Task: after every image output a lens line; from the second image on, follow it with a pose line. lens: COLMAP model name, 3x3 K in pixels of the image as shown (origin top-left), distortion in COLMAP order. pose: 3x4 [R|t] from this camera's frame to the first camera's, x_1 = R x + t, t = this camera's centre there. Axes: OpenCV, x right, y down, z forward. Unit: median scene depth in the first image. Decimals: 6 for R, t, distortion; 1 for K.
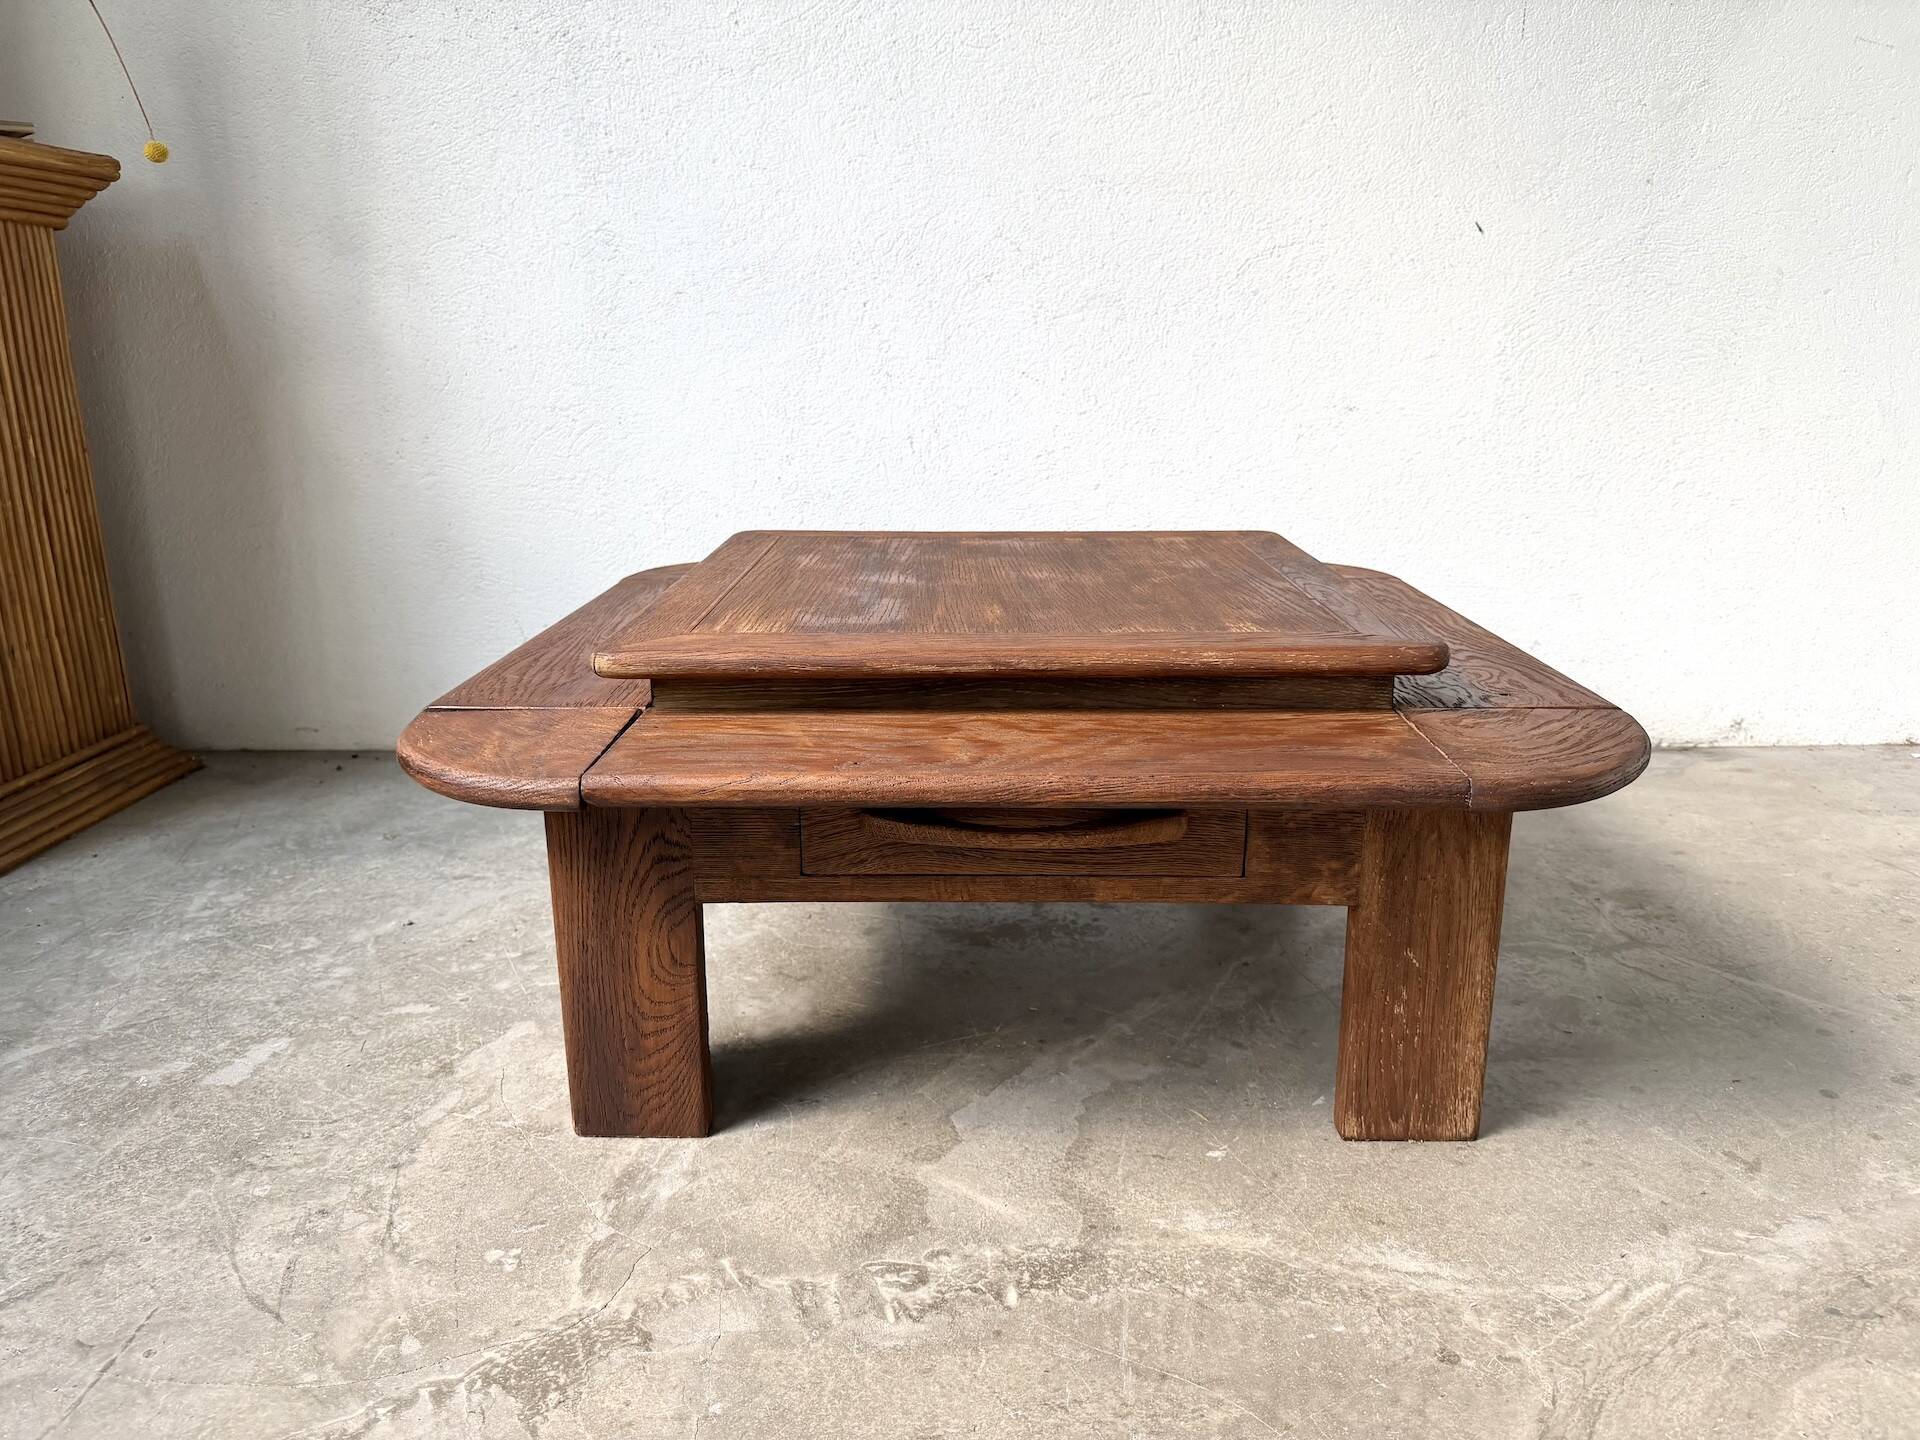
lens RADIAL K [[1374.7, 0, 966.6], [0, 1374.7, 703.7], [0, 0, 1]] dist [-0.005418, -0.003835]
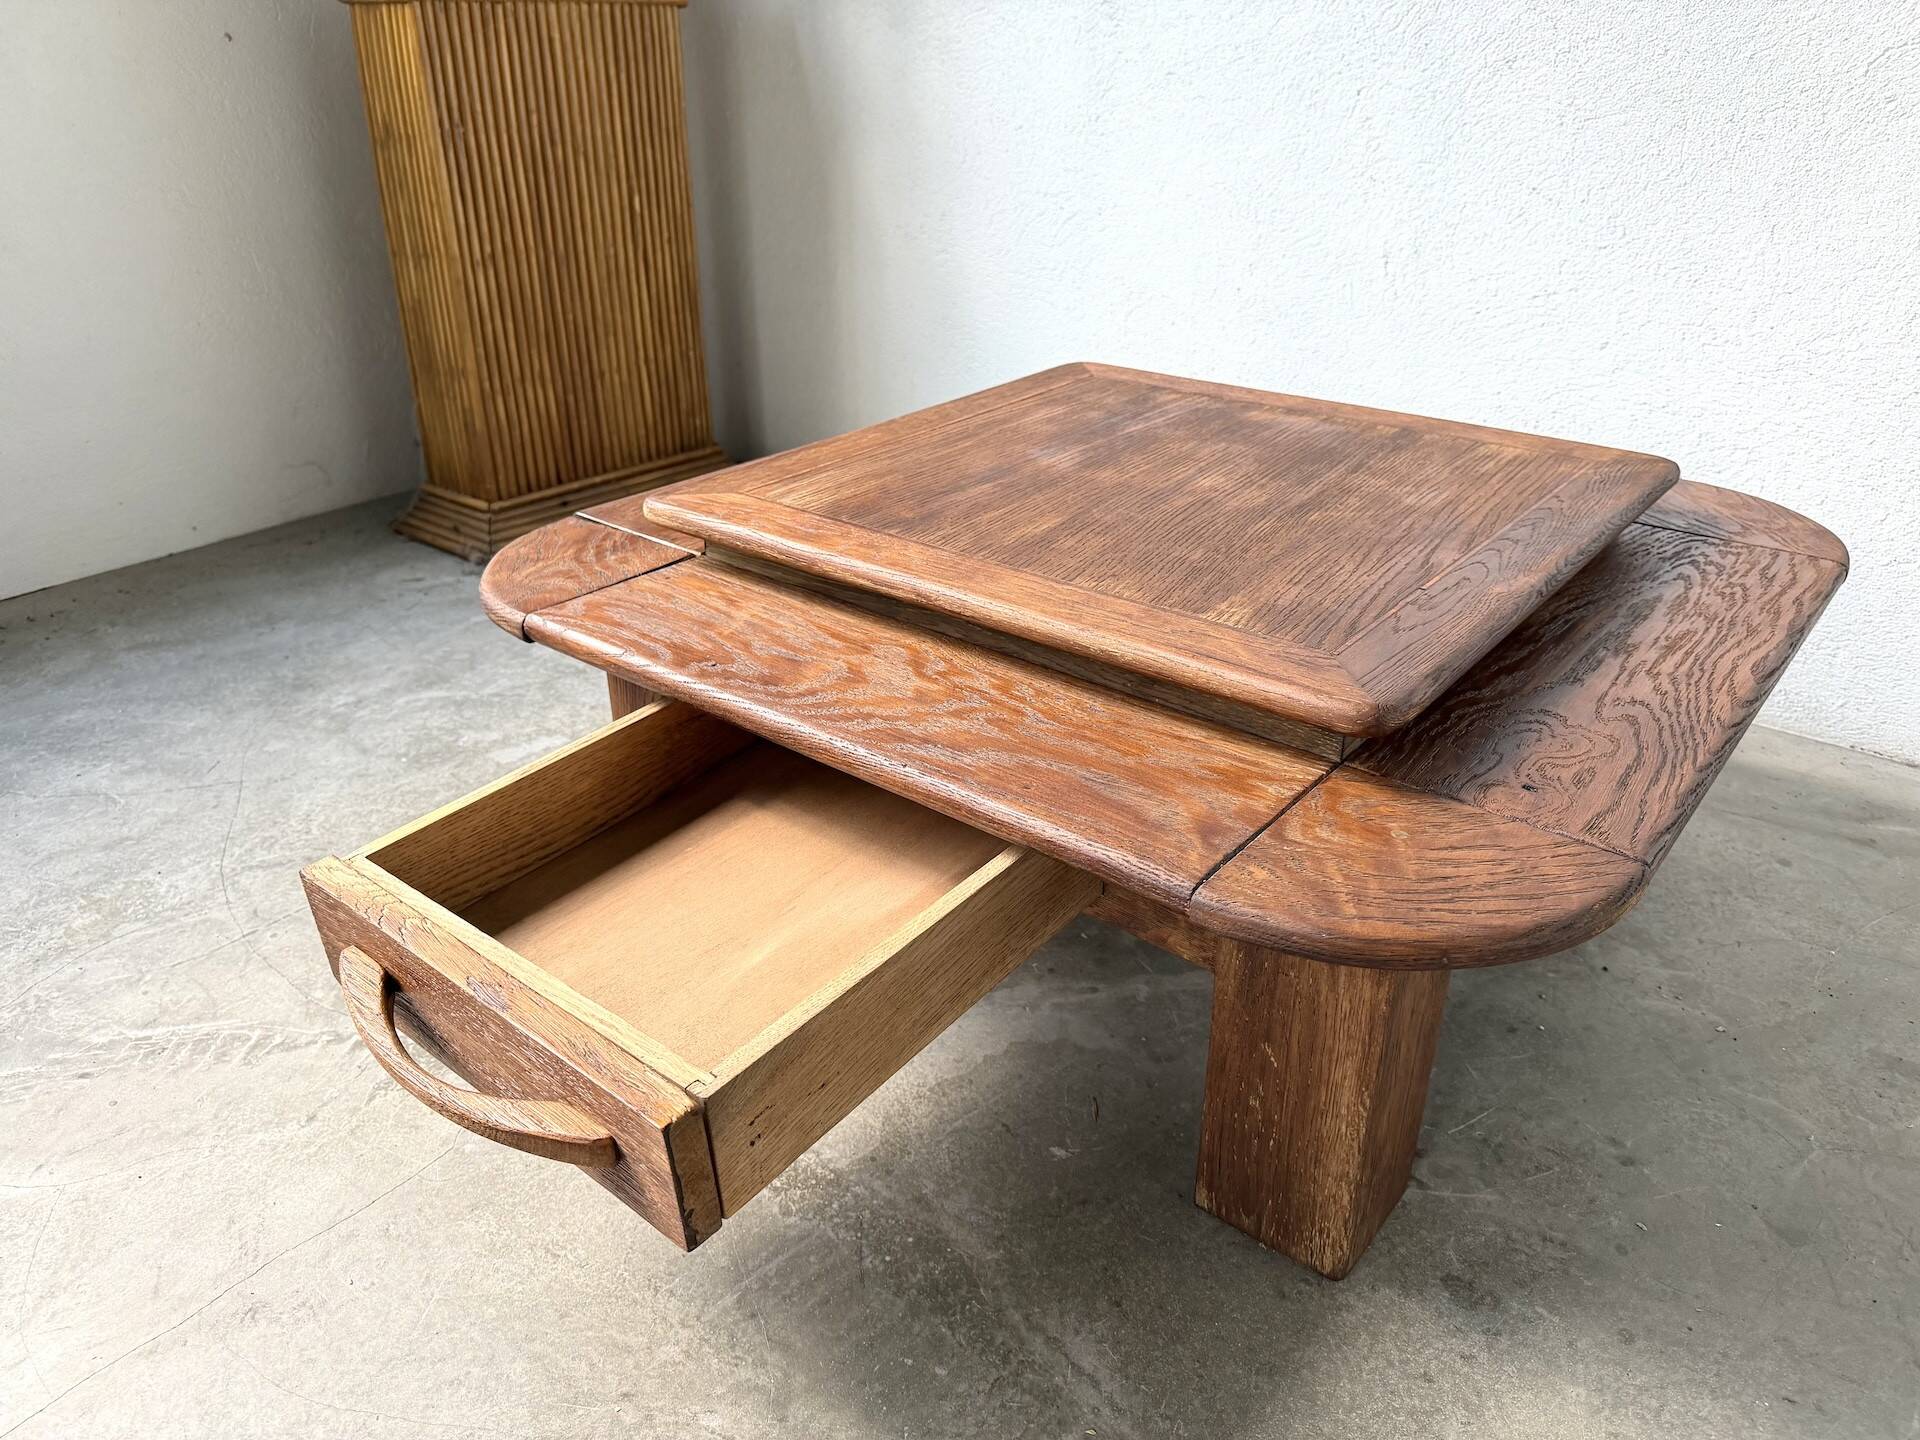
lens RADIAL K [[1371.9, 0, 965.5], [0, 1371.9, 717.6], [0, 0, 1]] dist [0.002994, -0.011157]
pose [[0.789402, 0.283249, -0.544624, 0.598819], [-0.165082, 0.952456, 0.256079, -0.199147], [0.591264, -0.112242, 0.798629, 0.264649]]
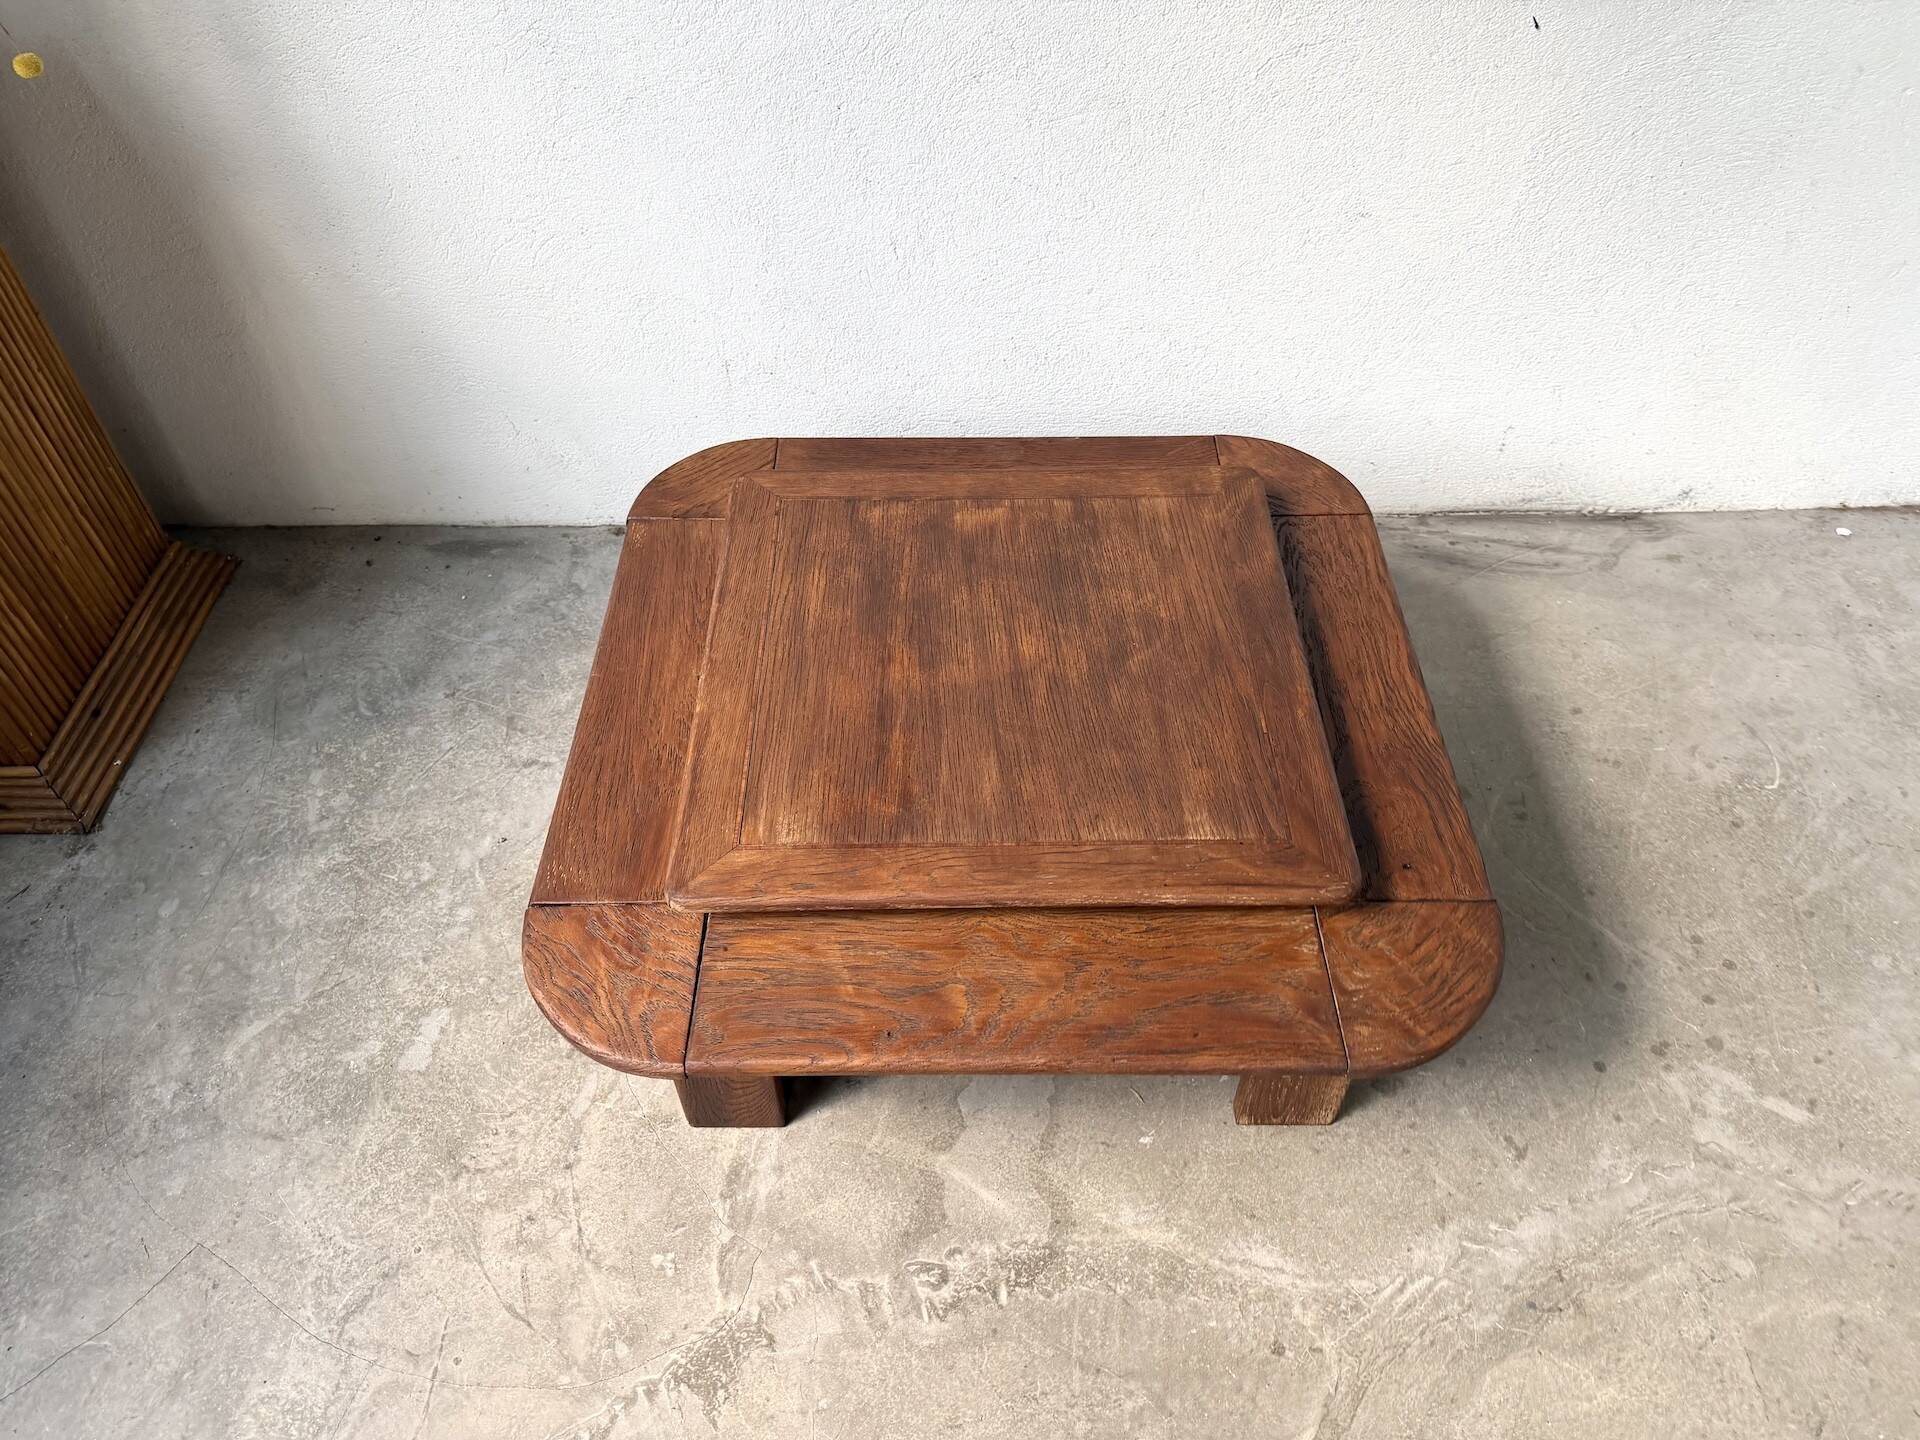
lens RADIAL K [[1375.3, 0, 956.6], [0, 1375.3, 726.3], [0, 0, 1]] dist [0.013055, -0.023280]
pose [[0.999858, -0.013836, 0.009660, -0.023300], [0.006459, 0.842693, 0.538356, -0.857036], [-0.015589, -0.538216, 0.842662, 0.040777]]
